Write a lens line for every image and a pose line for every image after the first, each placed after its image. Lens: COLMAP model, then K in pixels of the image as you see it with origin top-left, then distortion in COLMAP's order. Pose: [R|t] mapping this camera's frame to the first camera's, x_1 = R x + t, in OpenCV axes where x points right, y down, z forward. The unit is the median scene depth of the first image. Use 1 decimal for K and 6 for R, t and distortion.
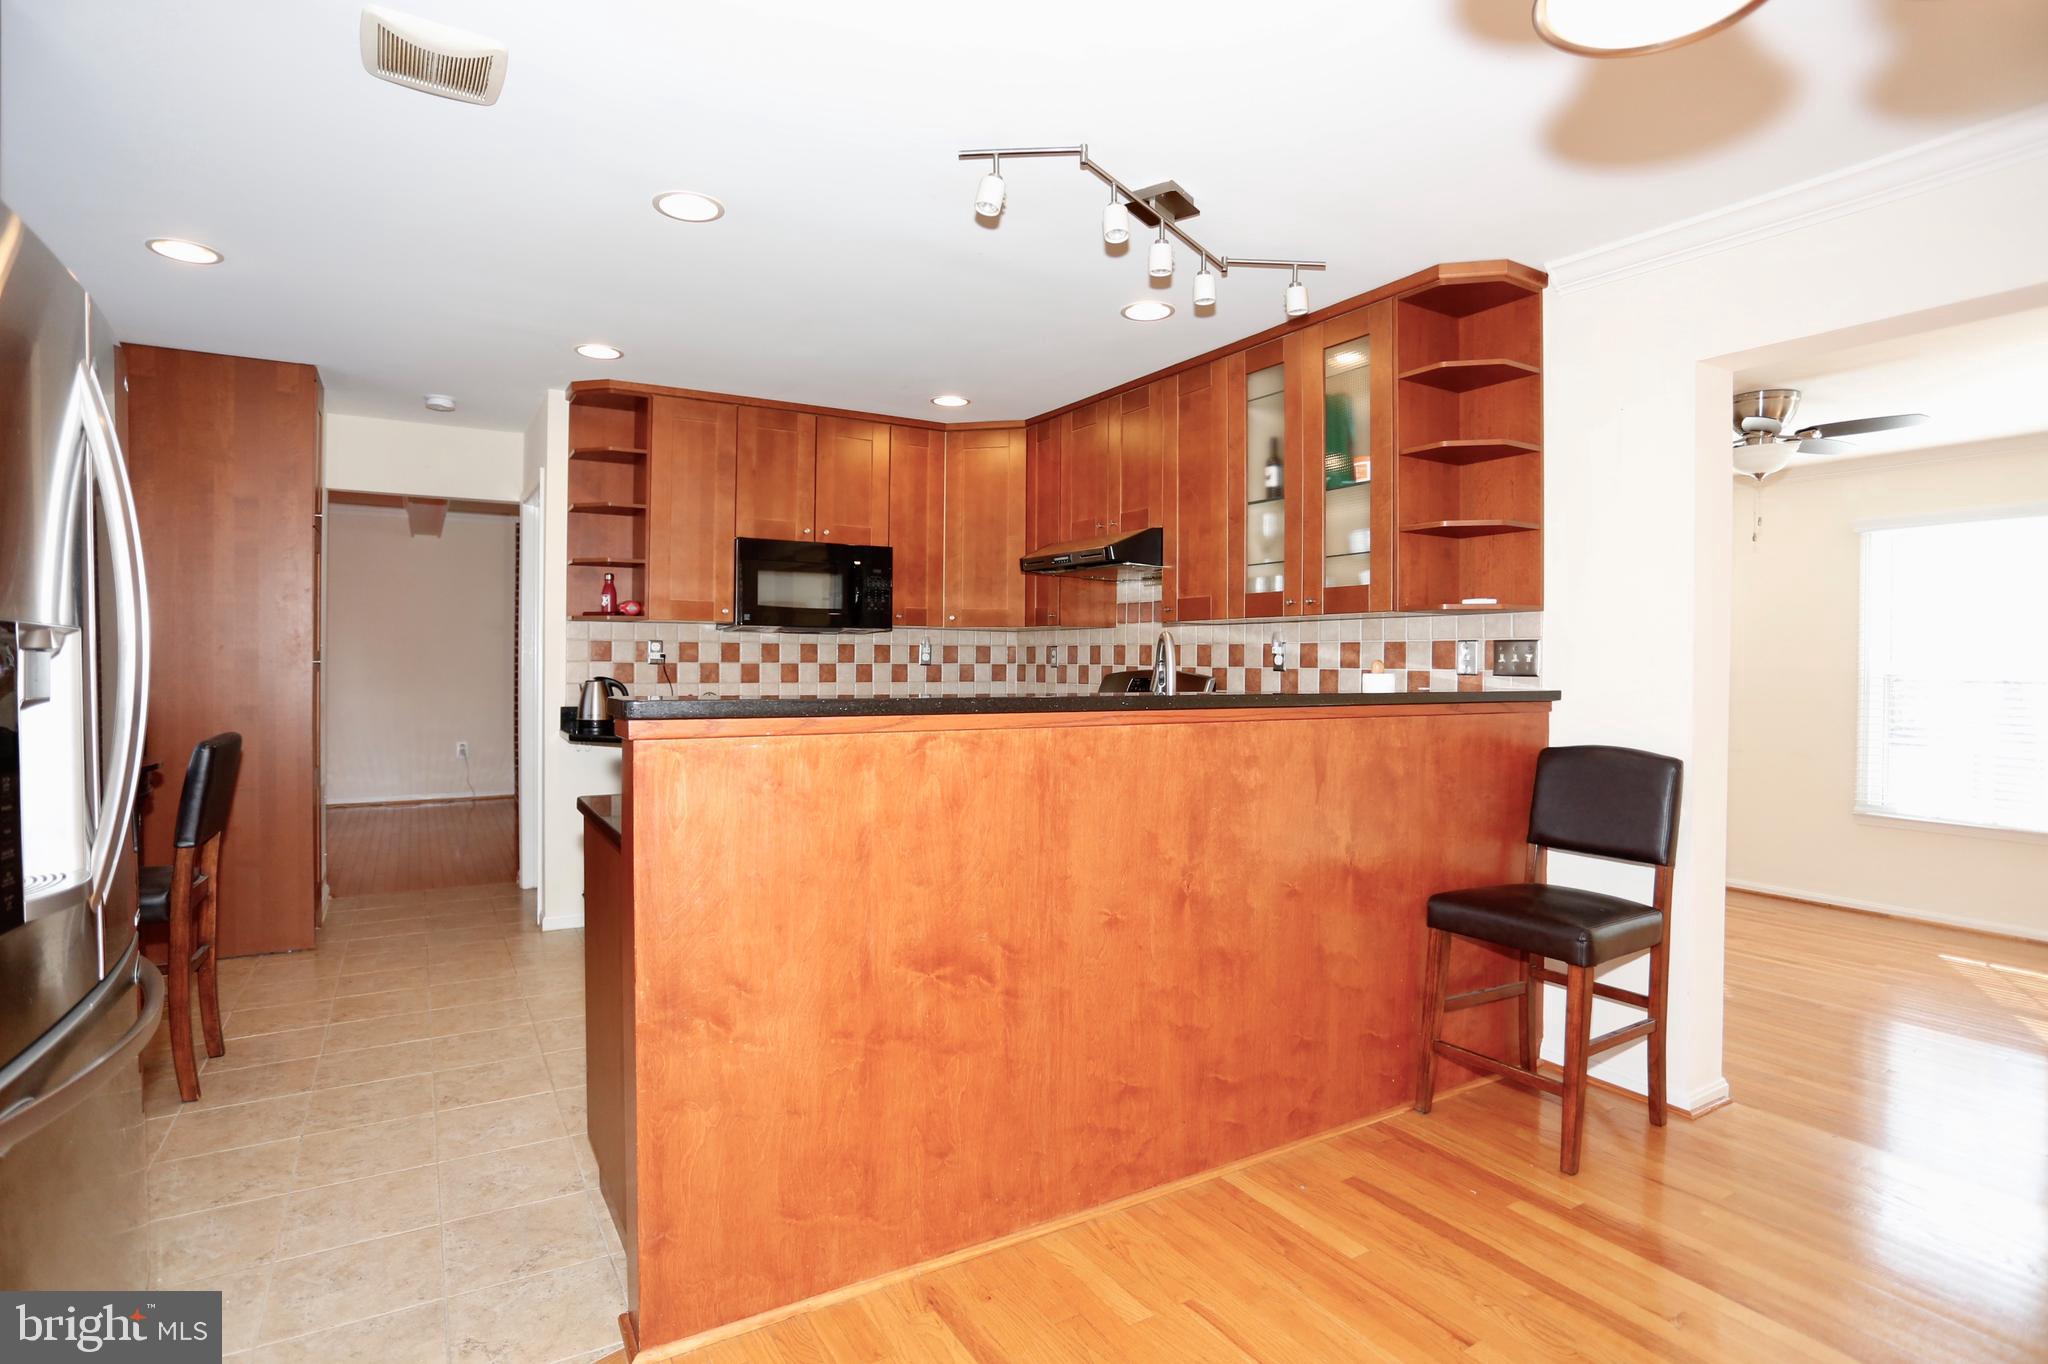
lens RADIAL K [[1007.8, 0, 1012.9], [0, 1007.8, 663.7], [0, 0, 1]] dist [-0.074674, 0.023760]
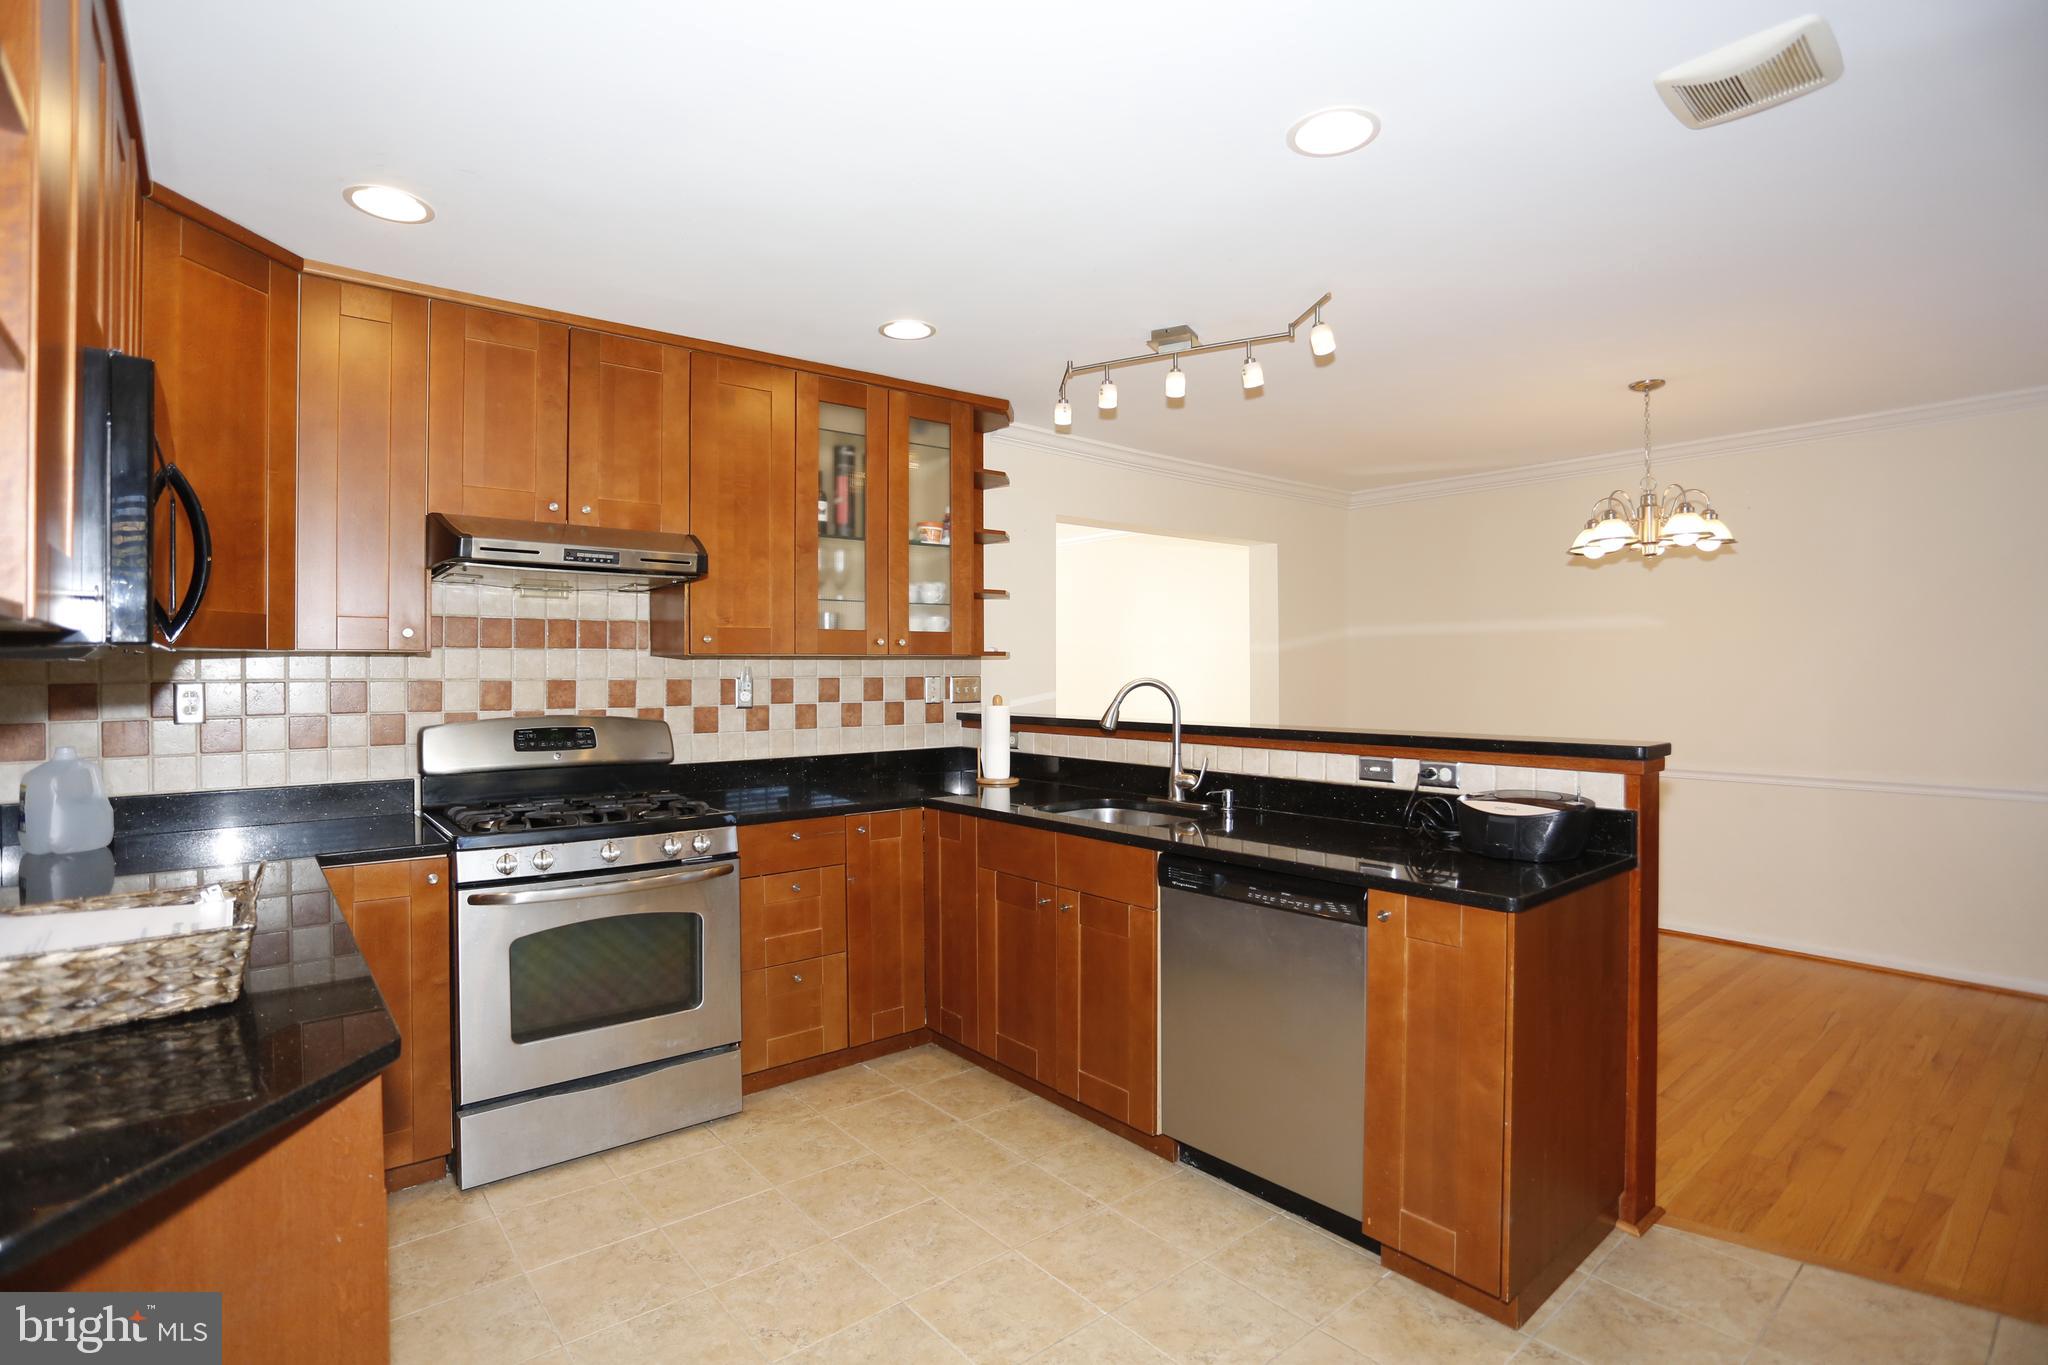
lens RADIAL K [[991.0, 0, 1010.2], [0, 991.0, 668.2], [0, 0, 1]] dist [-0.062990, 0.023222]
pose [[-0.146531, -0.004332, 0.989197, -0.611655], [0.007910, 0.999953, 0.005551, -0.030060], [-0.989175, 0.008638, -0.146490, 0.797874]]
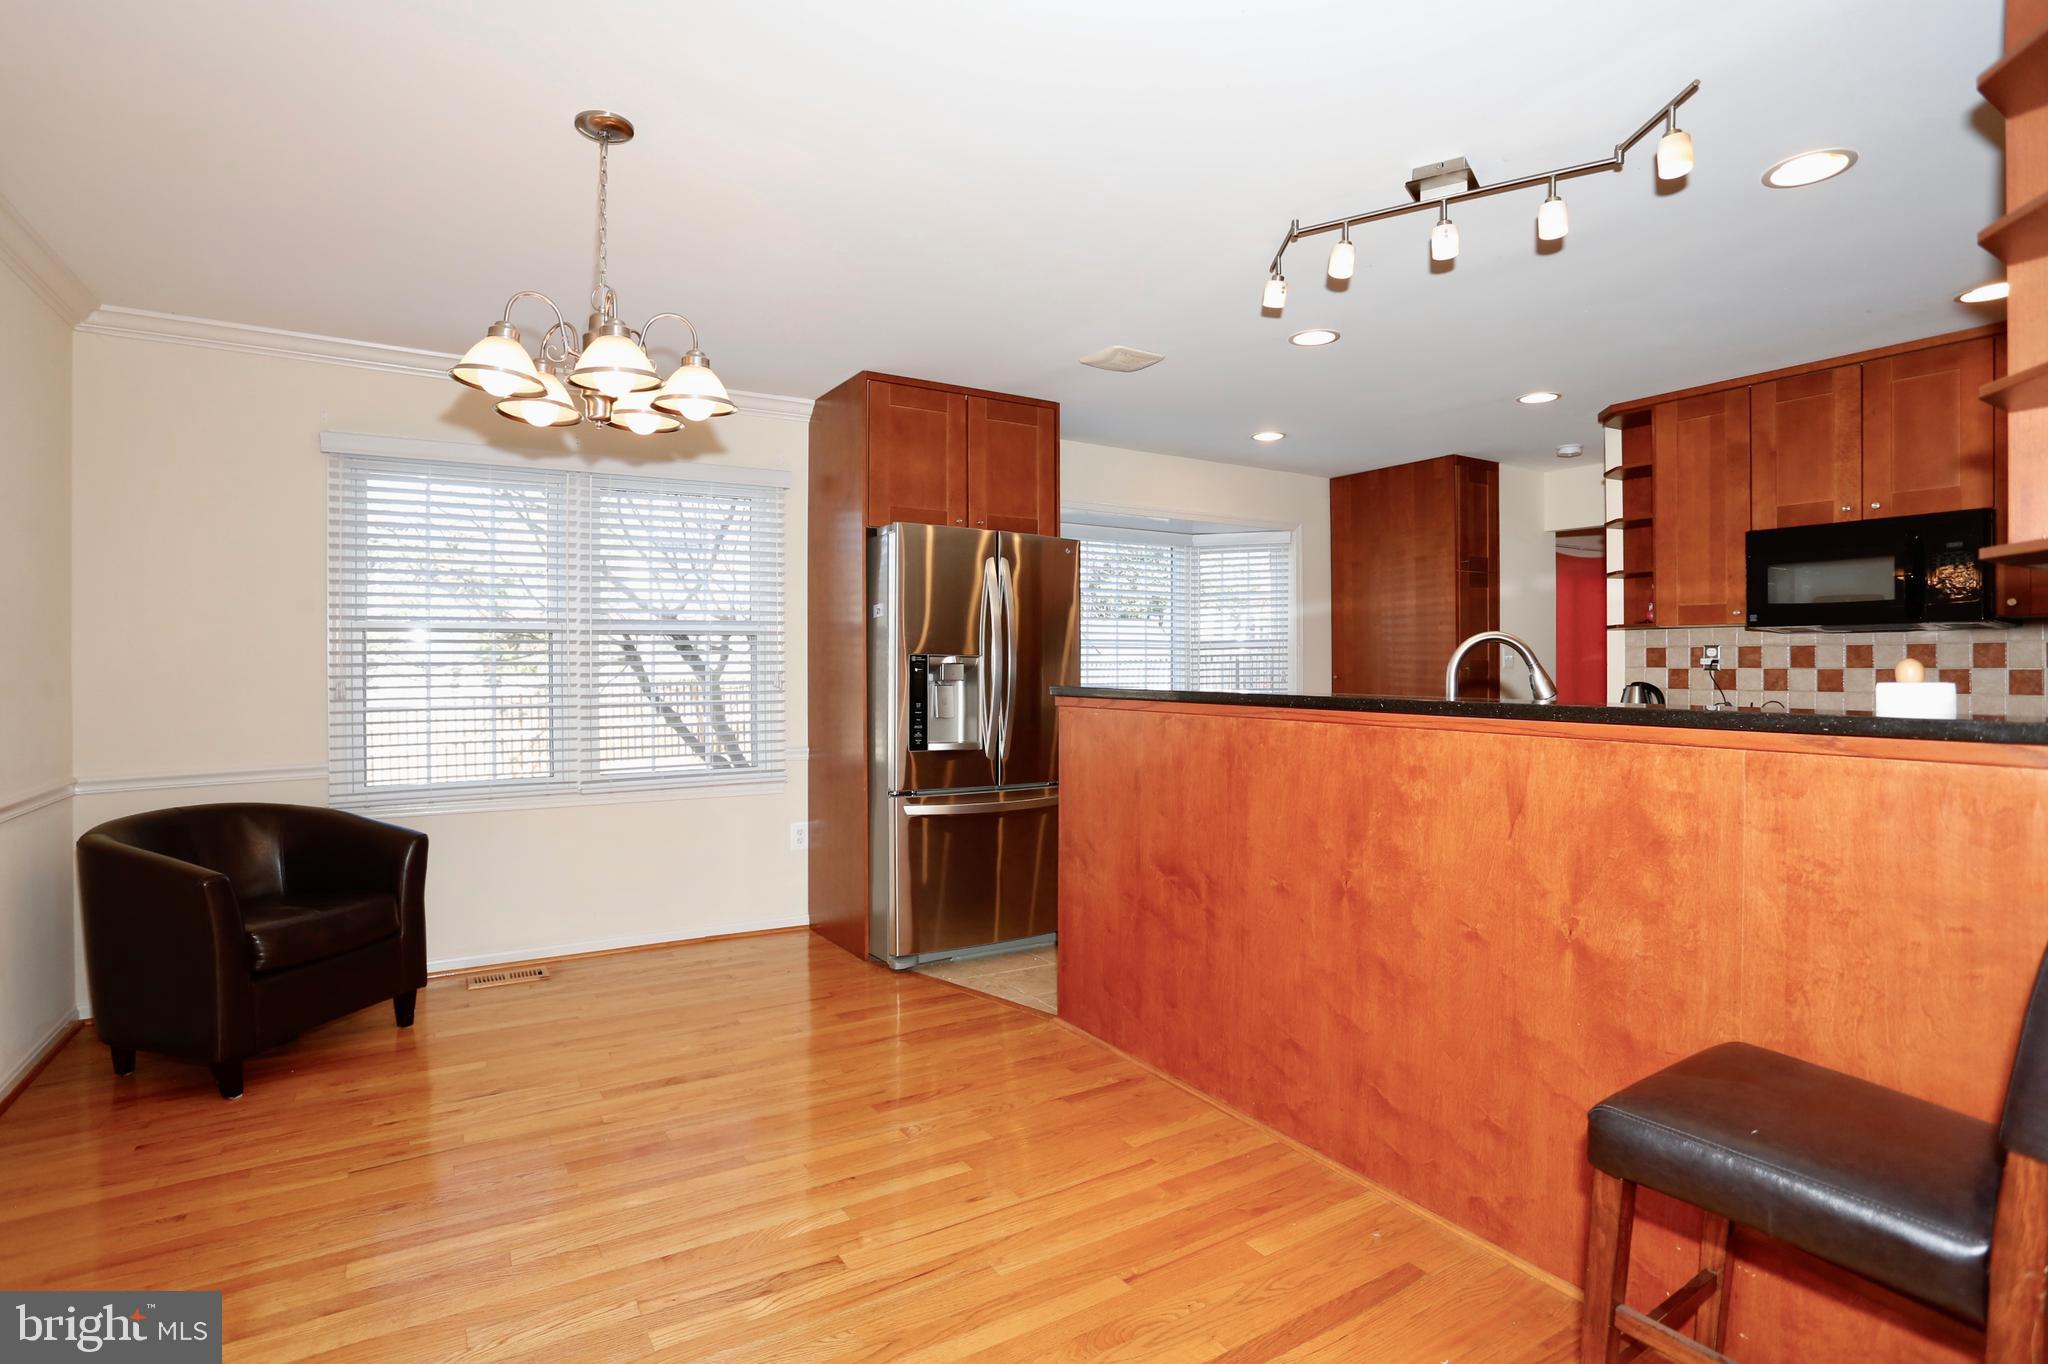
lens RADIAL K [[1007.8, 0, 1012.9], [0, 1007.8, 663.7], [0, 0, 1]] dist [-0.074674, 0.023760]
pose [[0.014810, -0.008475, -0.999854, 0.609913], [-0.001326, 0.999963, -0.008496, 0.003185], [0.999889, 0.001452, 0.014798, 0.325637]]
